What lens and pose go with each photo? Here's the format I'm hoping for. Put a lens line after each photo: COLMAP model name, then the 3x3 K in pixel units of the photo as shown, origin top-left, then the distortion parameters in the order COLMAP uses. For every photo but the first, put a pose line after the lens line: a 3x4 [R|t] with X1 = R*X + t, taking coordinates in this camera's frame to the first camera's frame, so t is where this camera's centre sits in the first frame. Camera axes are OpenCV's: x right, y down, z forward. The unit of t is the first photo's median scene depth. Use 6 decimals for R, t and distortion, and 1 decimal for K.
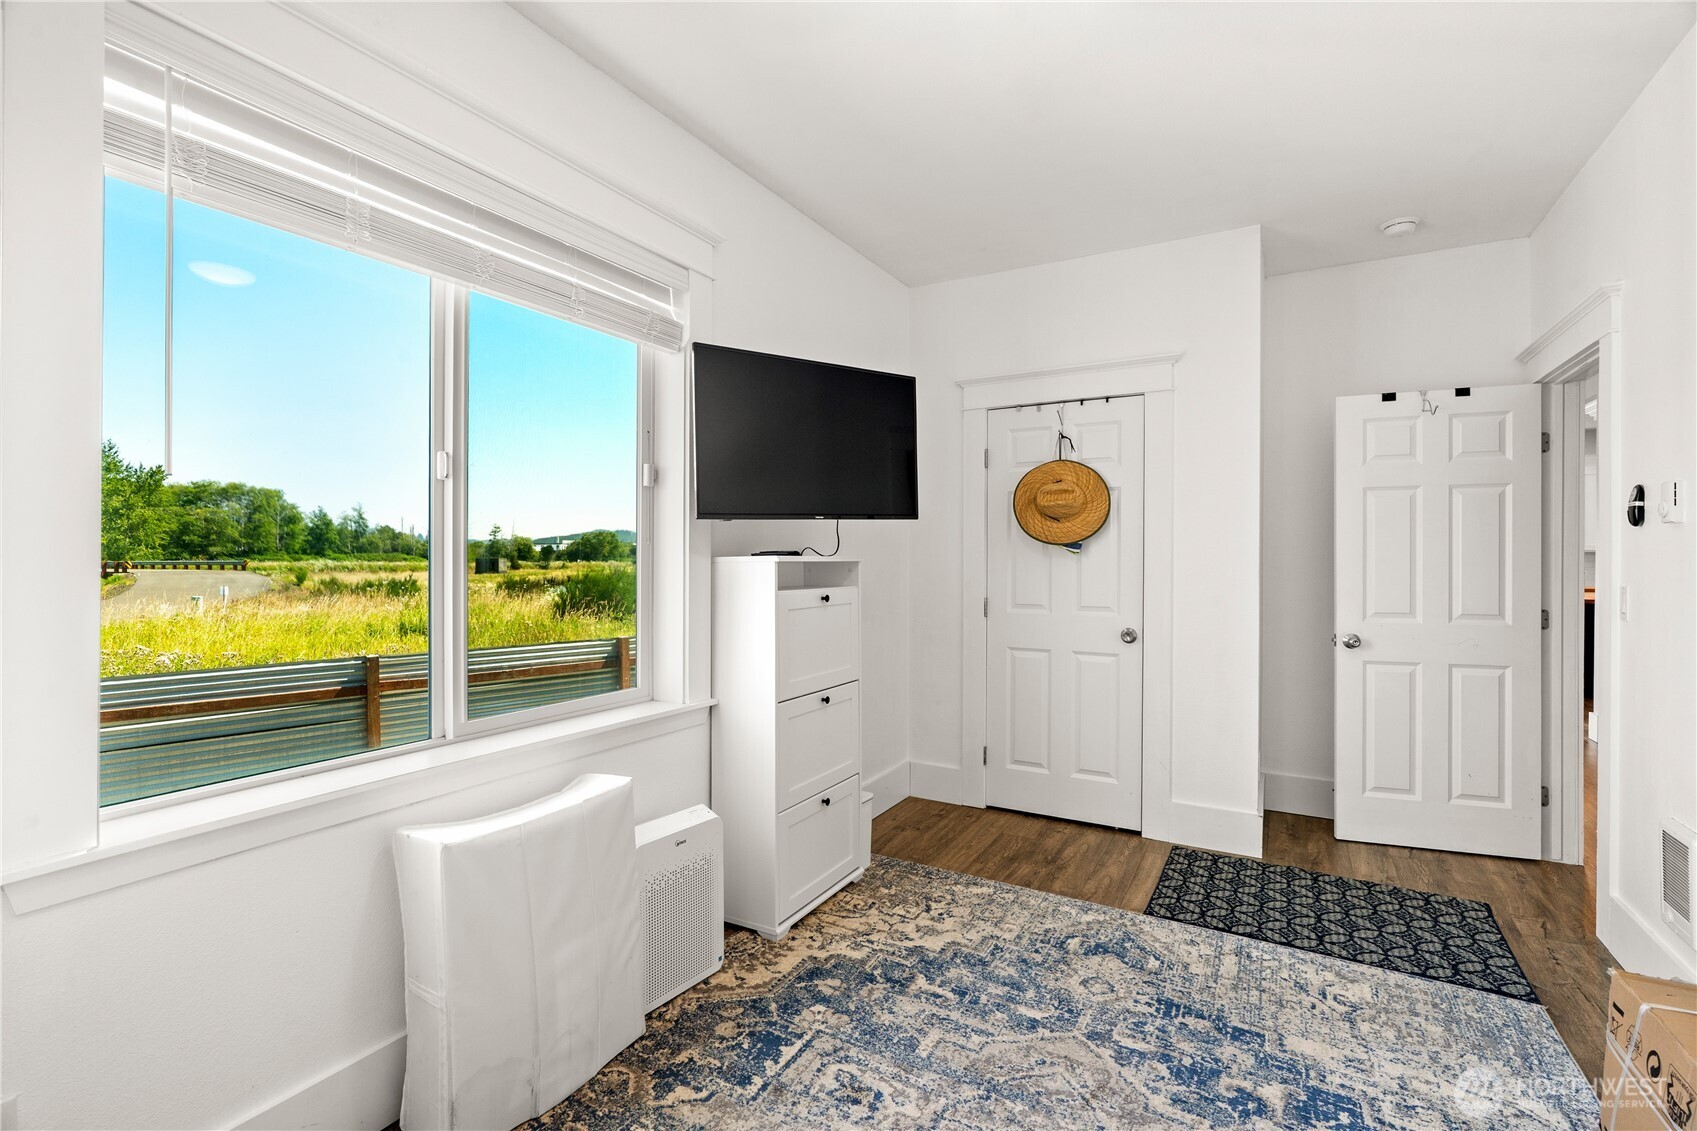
lens RADIAL K [[783.0, 0, 824.7], [0, 783.0, 571.4], [0, 0, 1]] dist [-0.003046, 0.000950]
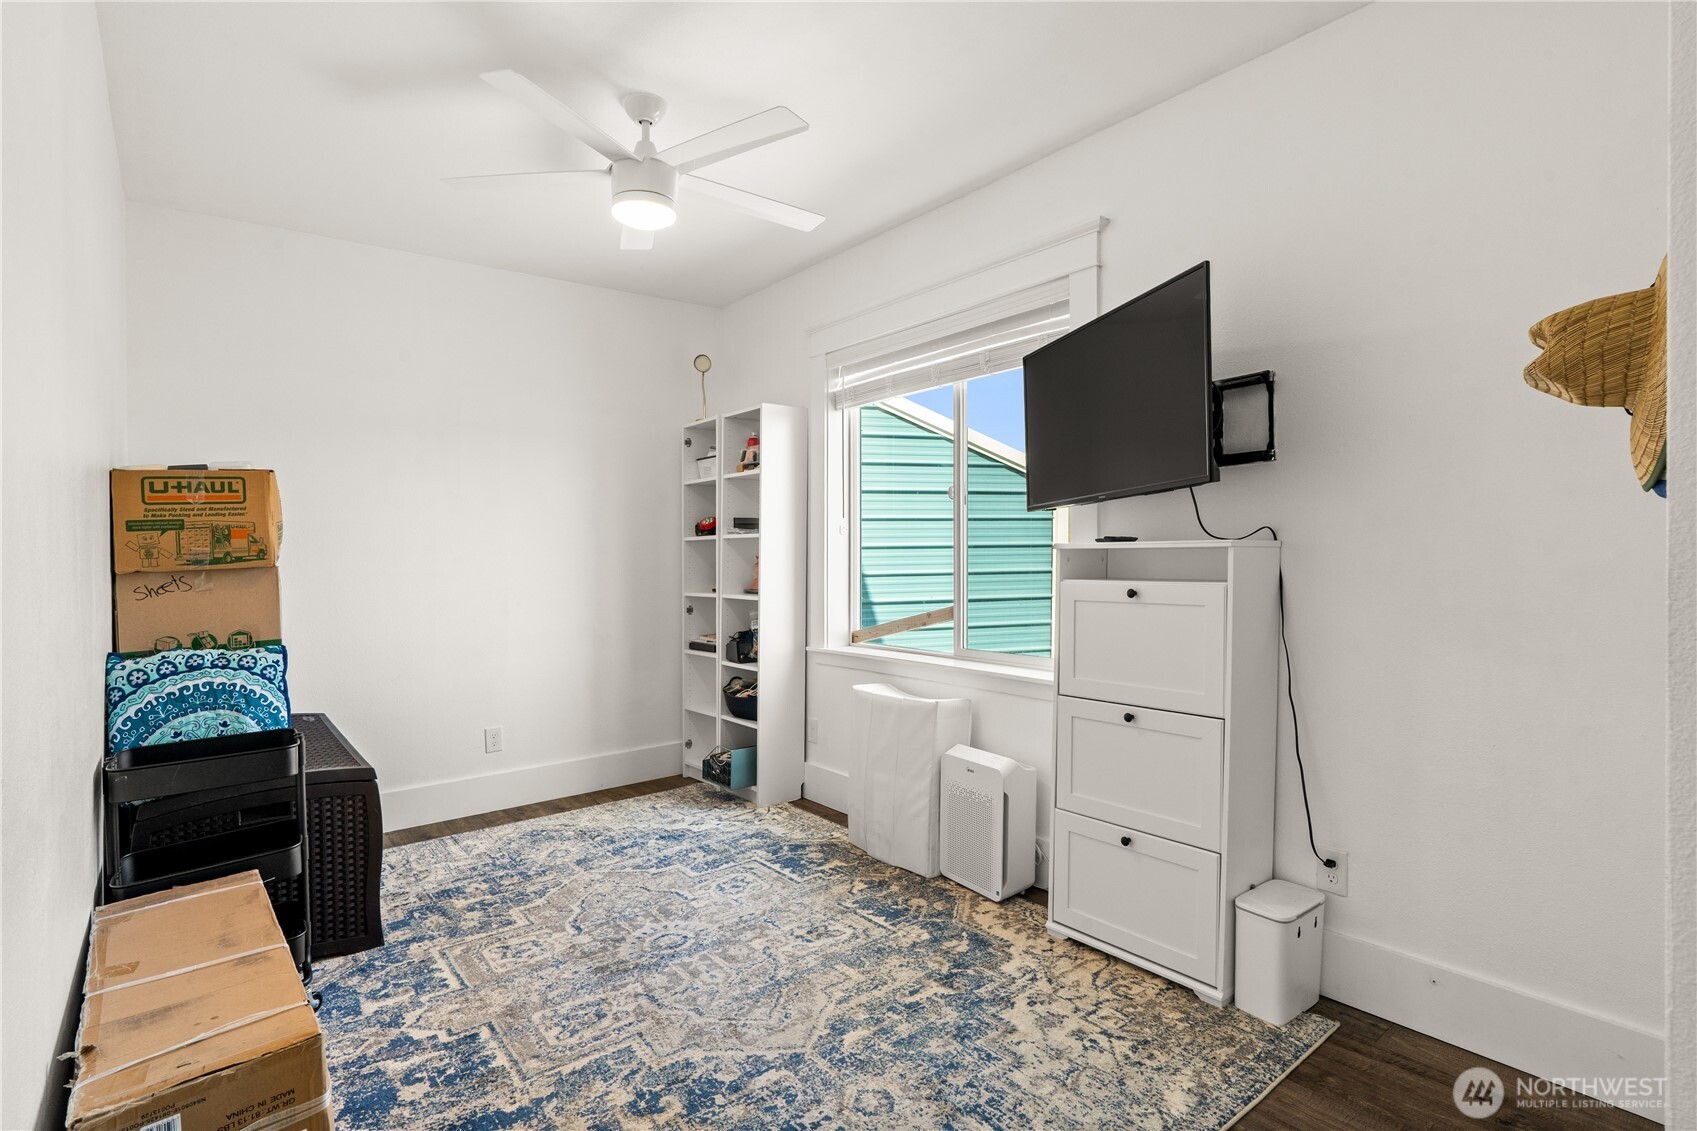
lens RADIAL K [[835.6, 0, 846.7], [0, 835.6, 555.0], [0, 0, 1]] dist [-0.011221, 0.003630]
pose [[-0.367566, 0.009775, -0.929946, 1.167276], [0.000850, 0.999948, 0.010175, -0.018351], [0.929997, 0.002949, -0.367555, 1.333672]]
